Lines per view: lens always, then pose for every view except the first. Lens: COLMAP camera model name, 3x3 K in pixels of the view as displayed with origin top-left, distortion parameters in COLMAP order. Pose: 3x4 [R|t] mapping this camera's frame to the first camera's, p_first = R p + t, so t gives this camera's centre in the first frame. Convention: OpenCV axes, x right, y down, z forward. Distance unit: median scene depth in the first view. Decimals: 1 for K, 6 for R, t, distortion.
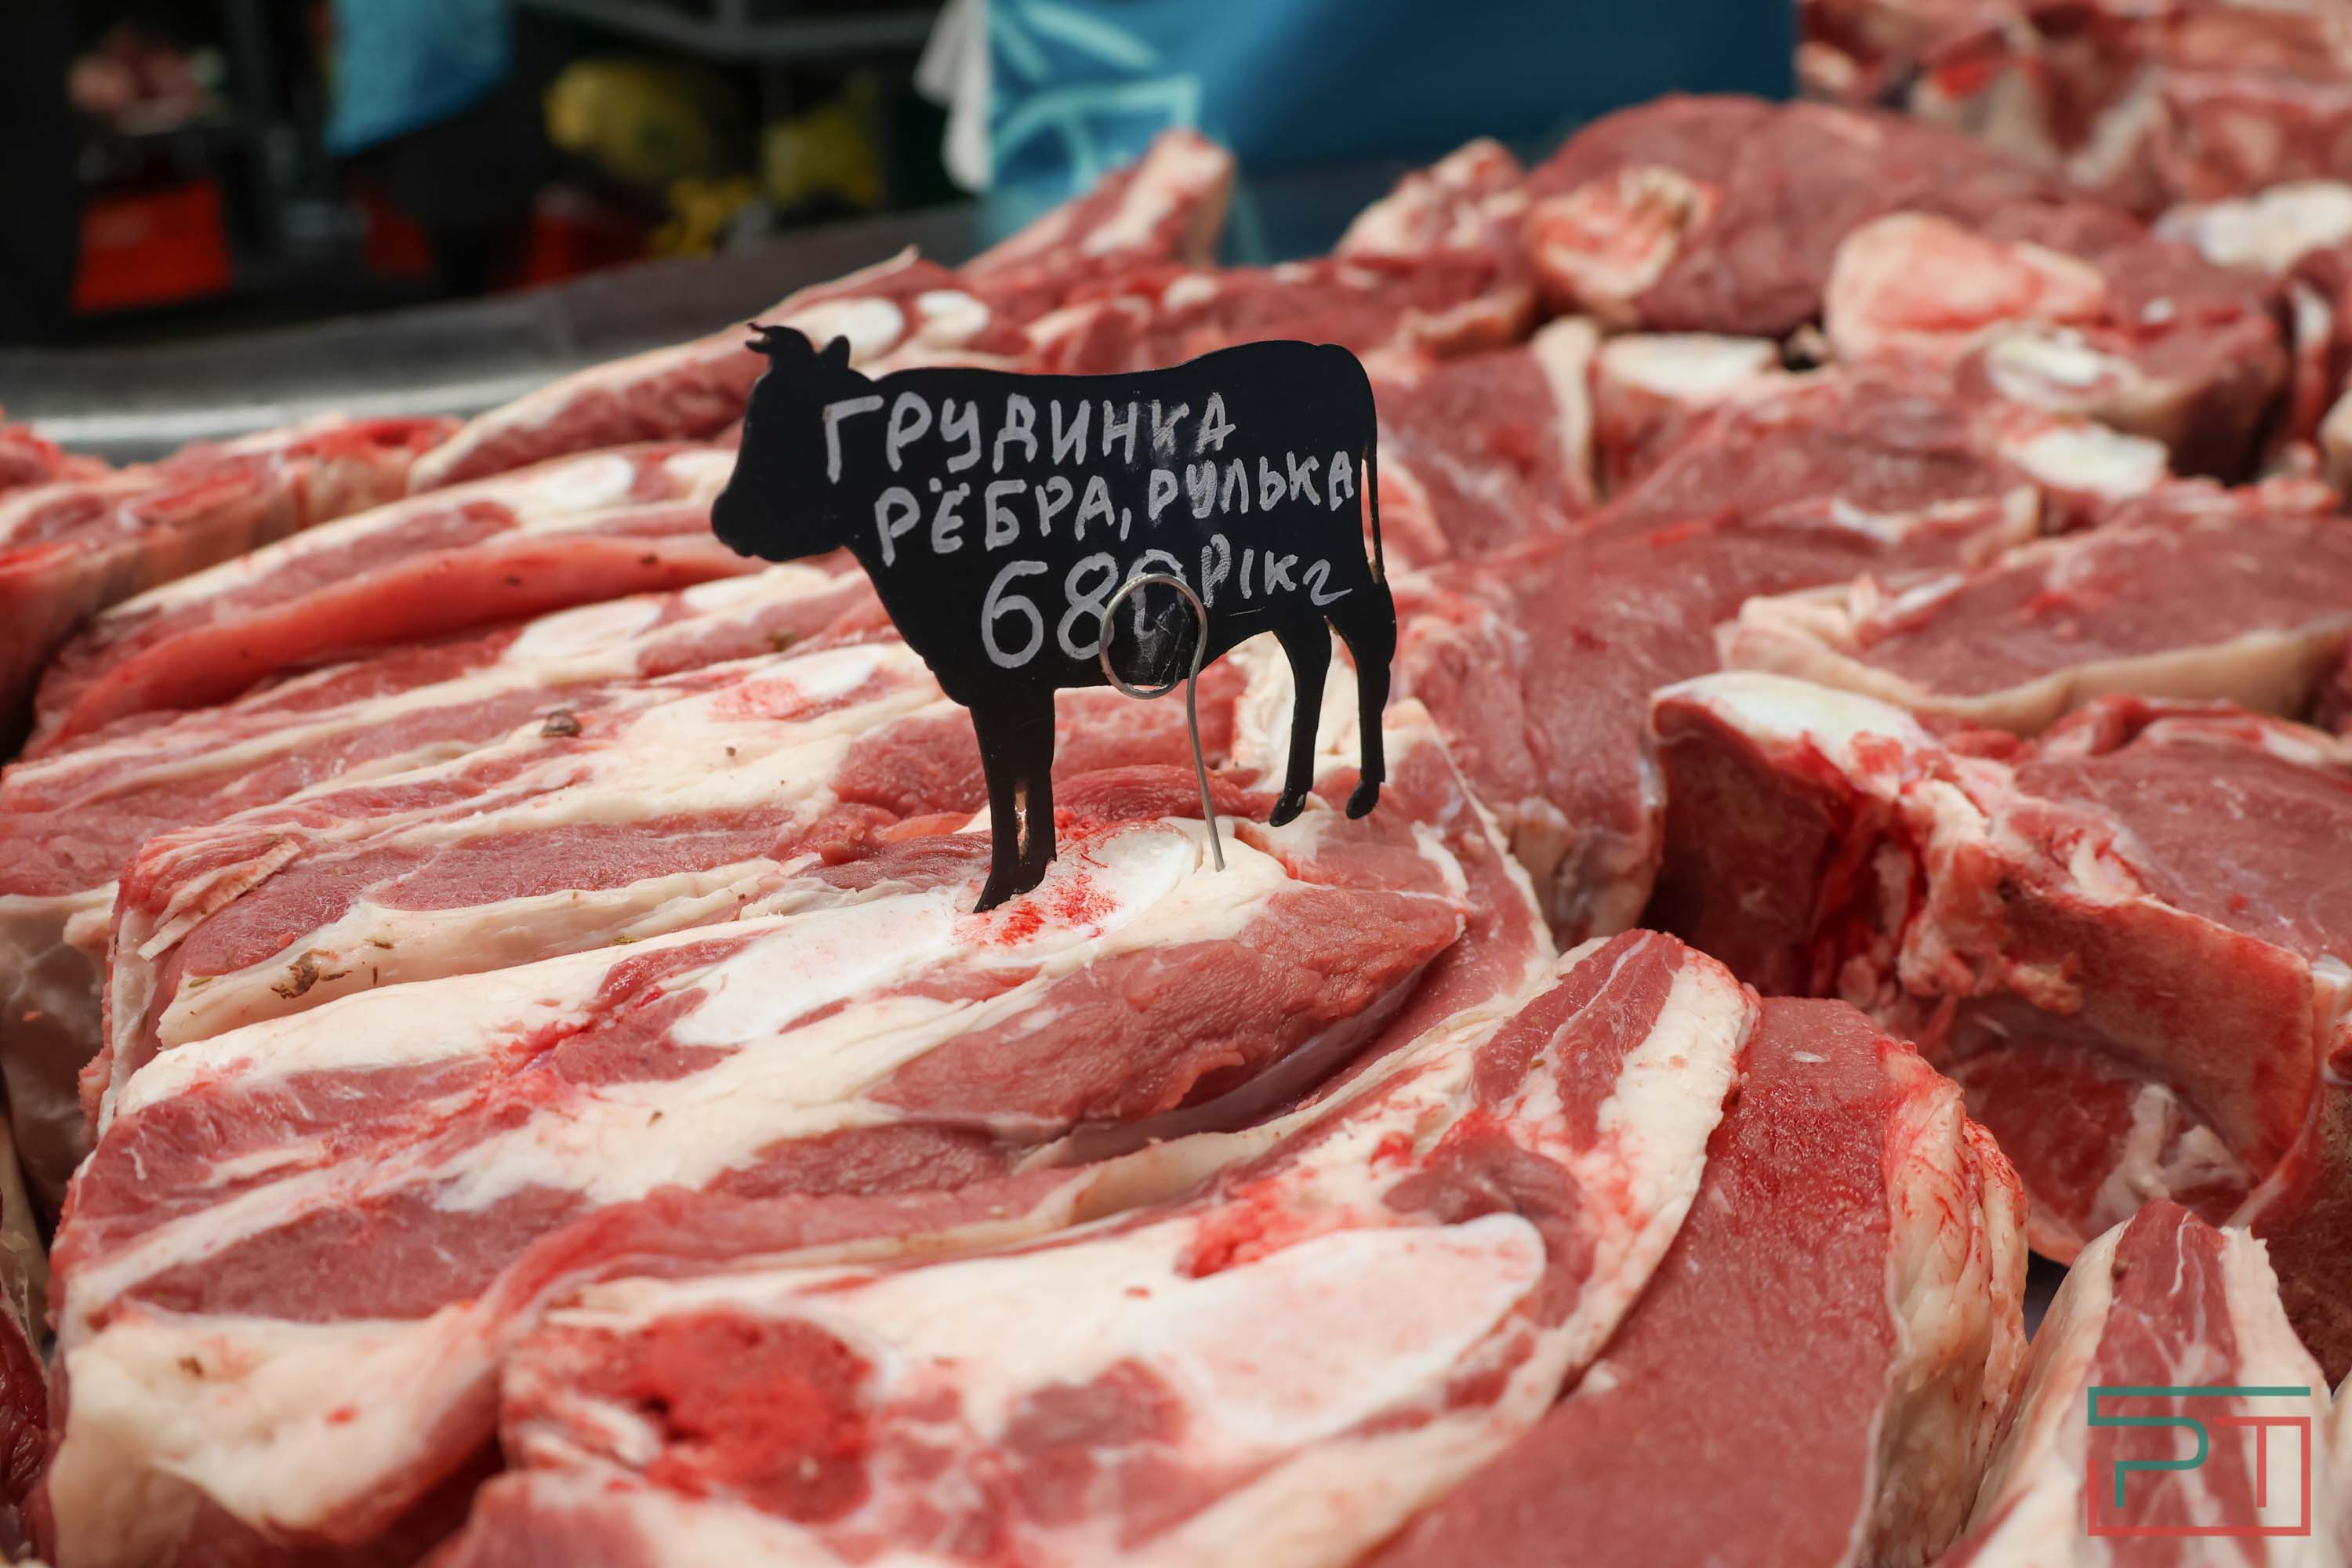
lens RADIAL K [[1995.7, 0, 1176.0], [0, 1995.7, 784.0], [0, 0, 1]] dist [-0.145042, 0.097864]
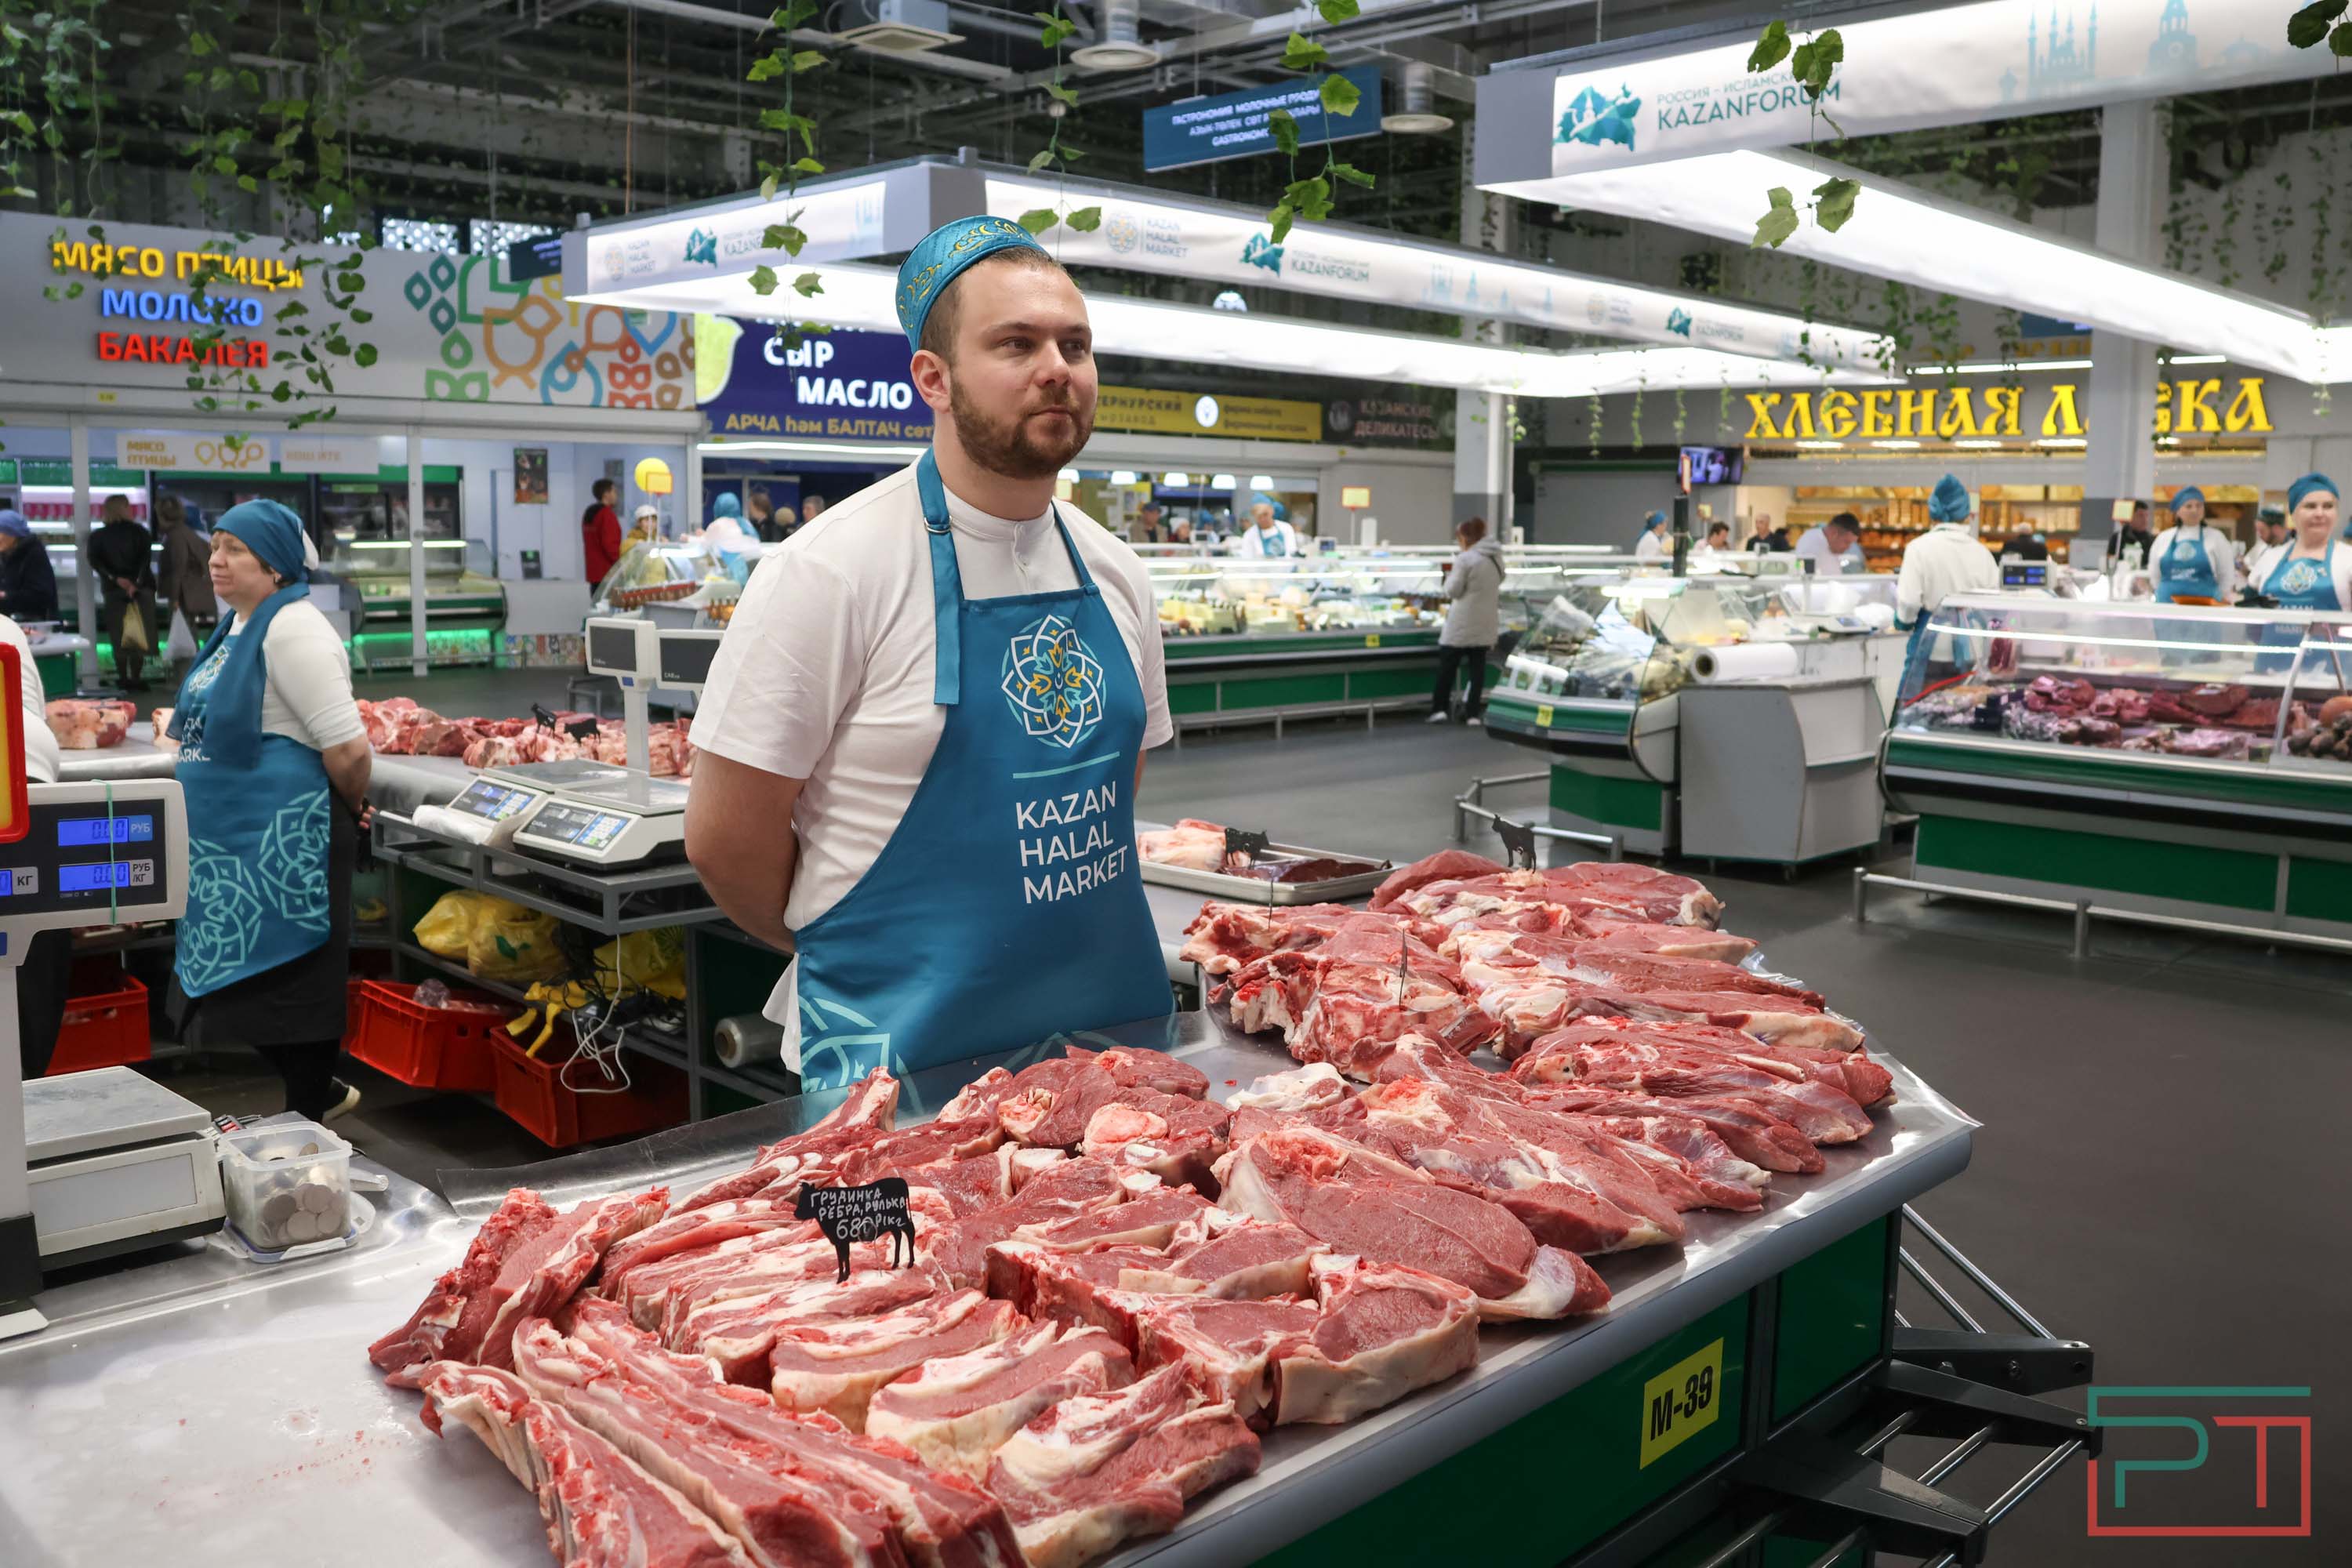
lens RADIAL K [[1995.7, 0, 1176.0], [0, 1995.7, 784.0], [0, 0, 1]] dist [-0.145042, 0.097864]
pose [[0.990938, -0.026833, 0.131612, 0.108141], [0.070403, 0.938224, -0.338791, 0.488039], [-0.114390, 0.344986, 0.931611, -3.349095]]
